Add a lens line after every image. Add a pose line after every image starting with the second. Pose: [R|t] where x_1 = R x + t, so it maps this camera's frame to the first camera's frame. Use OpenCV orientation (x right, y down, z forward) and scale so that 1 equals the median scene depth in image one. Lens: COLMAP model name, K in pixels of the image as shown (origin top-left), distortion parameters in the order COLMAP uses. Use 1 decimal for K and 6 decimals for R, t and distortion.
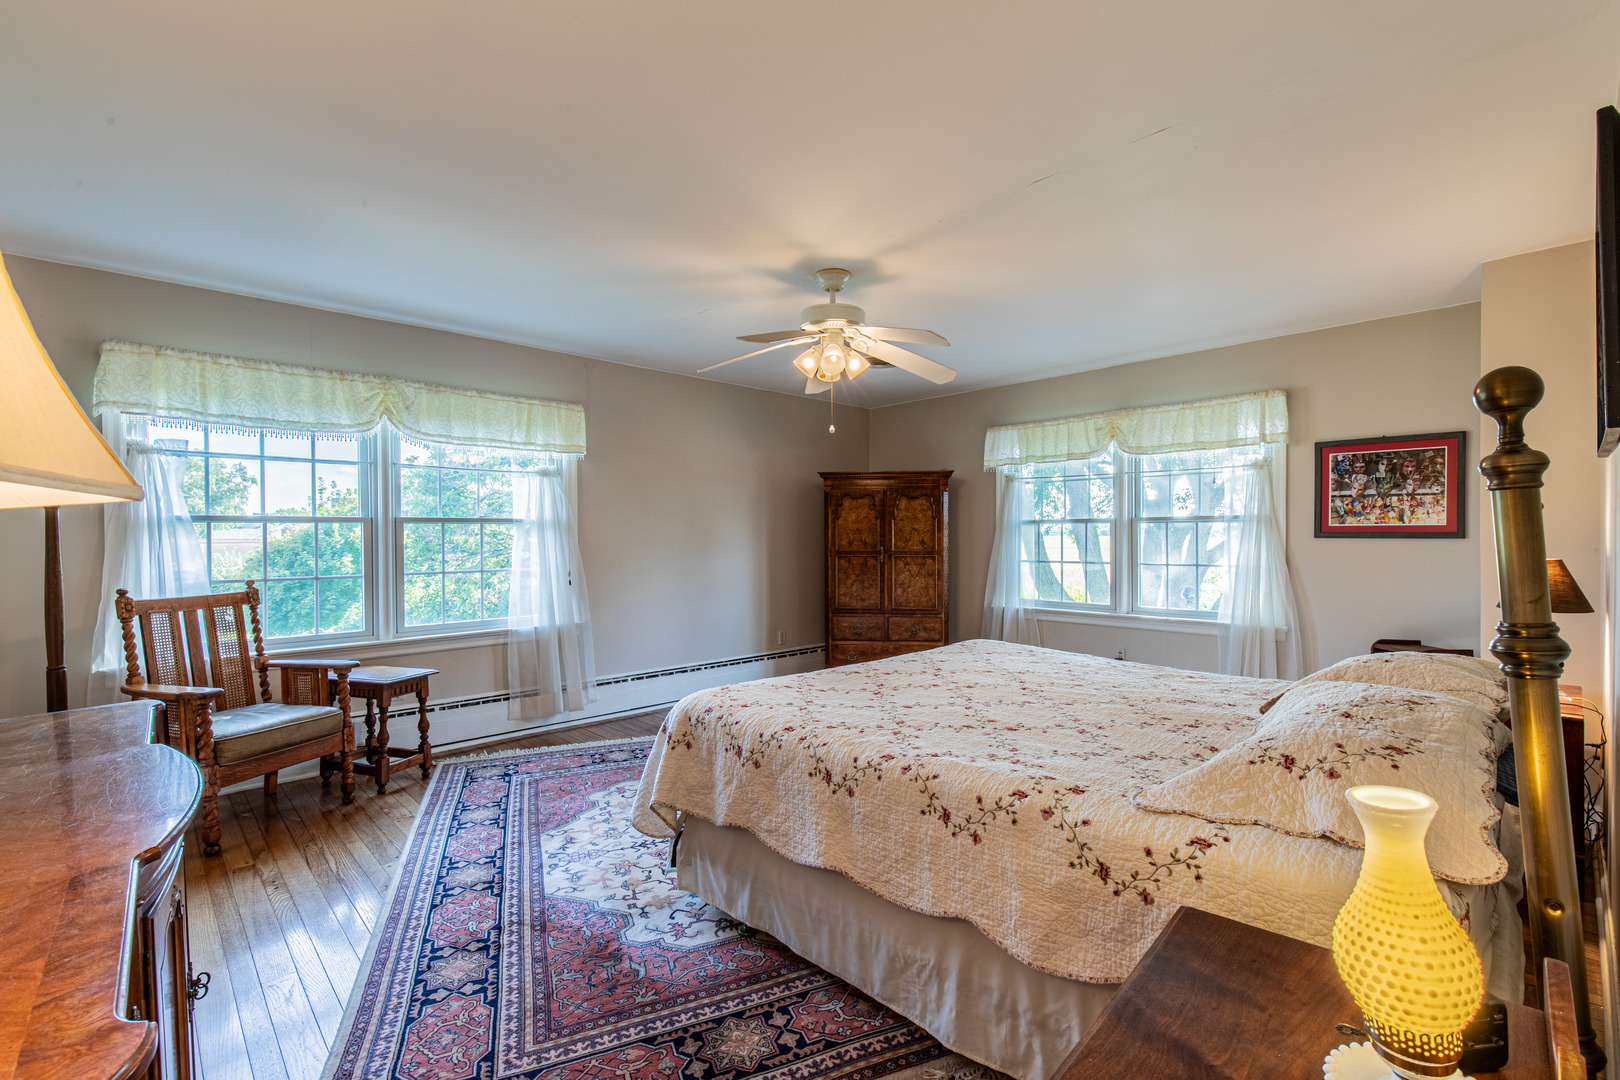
lens RADIAL K [[722.1, 0, 810.6], [0, 722.1, 544.4], [0, 0, 1]] dist [0.001637, 0.000306]
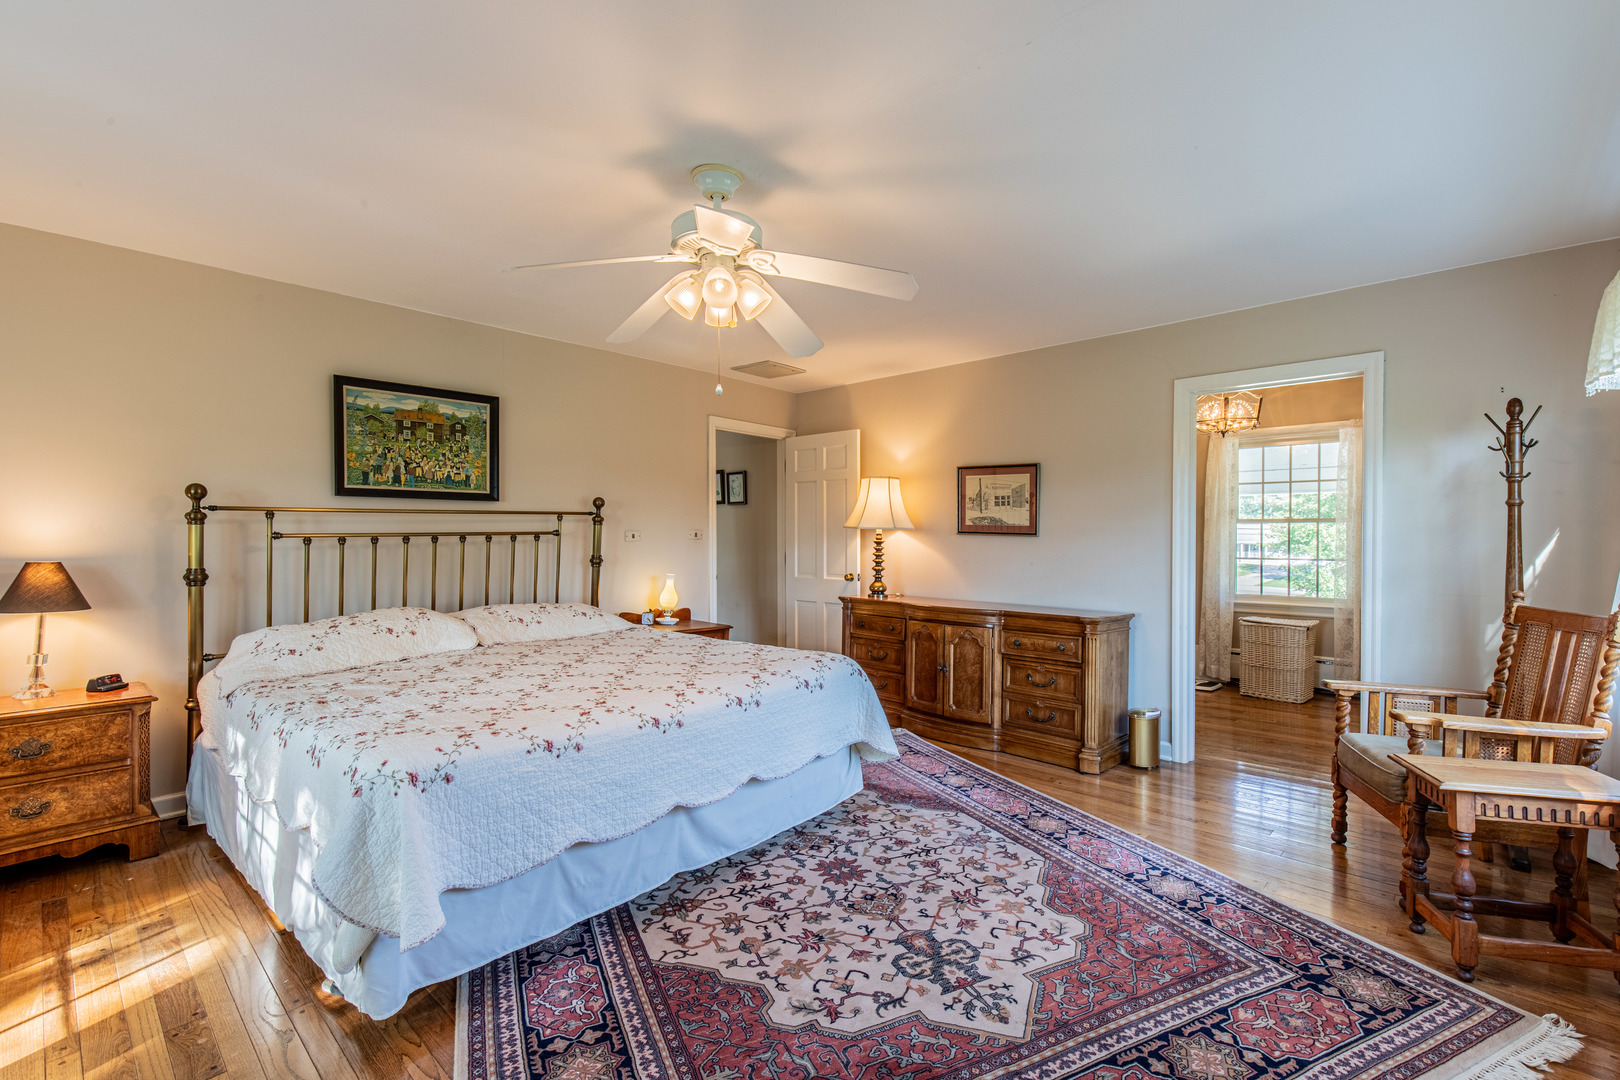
lens RADIAL K [[722.1, 0, 814.6], [0, 722.1, 539.4], [0, 0, 1]] dist [0.001637, 0.000306]
pose [[-0.997887, 0.001923, -0.064942, -0.016079], [0.000709, 0.999825, 0.018717, -0.020976], [0.064966, 0.018631, -0.997714, 1.725268]]
